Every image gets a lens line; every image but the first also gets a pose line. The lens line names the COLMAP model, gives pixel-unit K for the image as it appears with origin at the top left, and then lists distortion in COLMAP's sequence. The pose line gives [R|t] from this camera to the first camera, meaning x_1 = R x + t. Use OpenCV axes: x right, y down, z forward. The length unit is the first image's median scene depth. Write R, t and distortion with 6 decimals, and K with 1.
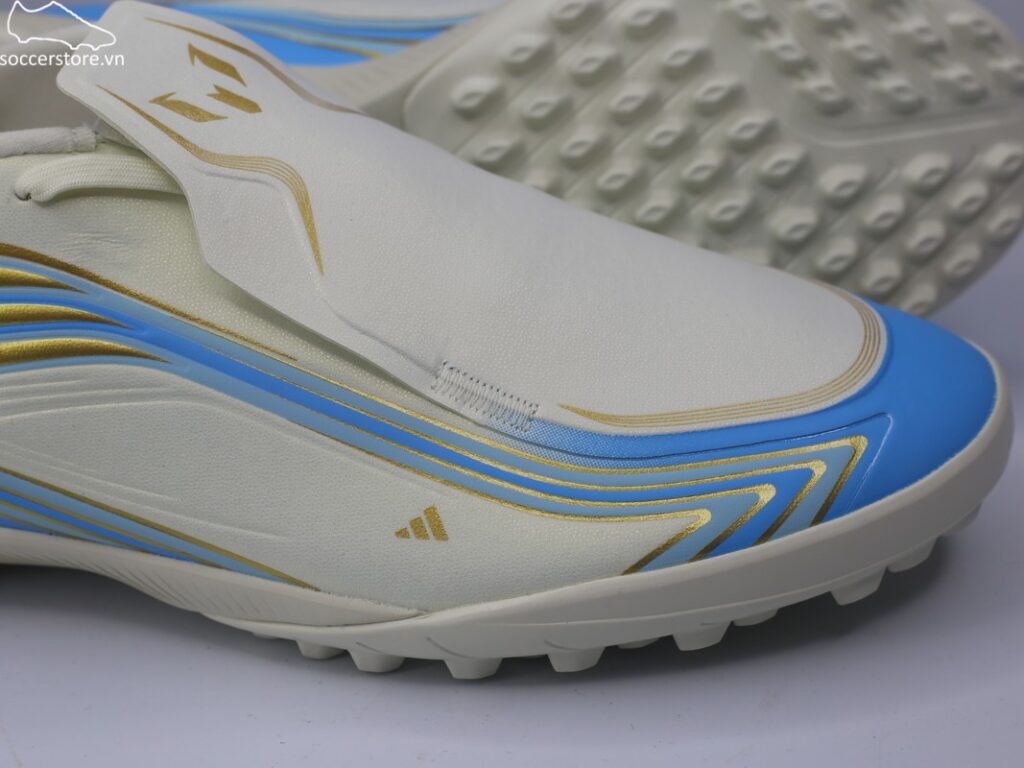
lens RADIAL K [[2006.3, 0, 512.0], [0, 2006.3, 384.0], [0, 0, 1]] dist [-0.043738, -1.184598]
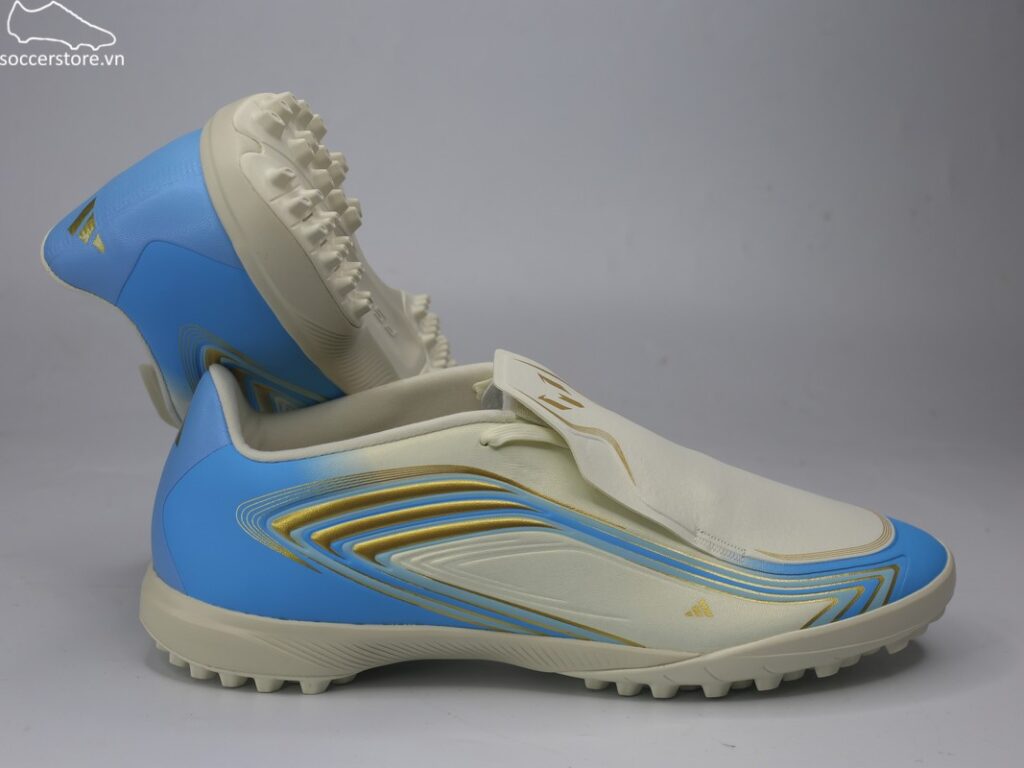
lens RADIAL K [[2006.3, 0, 512.0], [0, 2006.3, 384.0], [0, 0, 1]] dist [-0.043738, -1.184598]
pose [[0.971570, 0.007105, 0.236645, -0.671479], [0.051060, 0.969739, -0.238745, 0.308498], [-0.231180, 0.244041, 0.941807, -0.826644]]
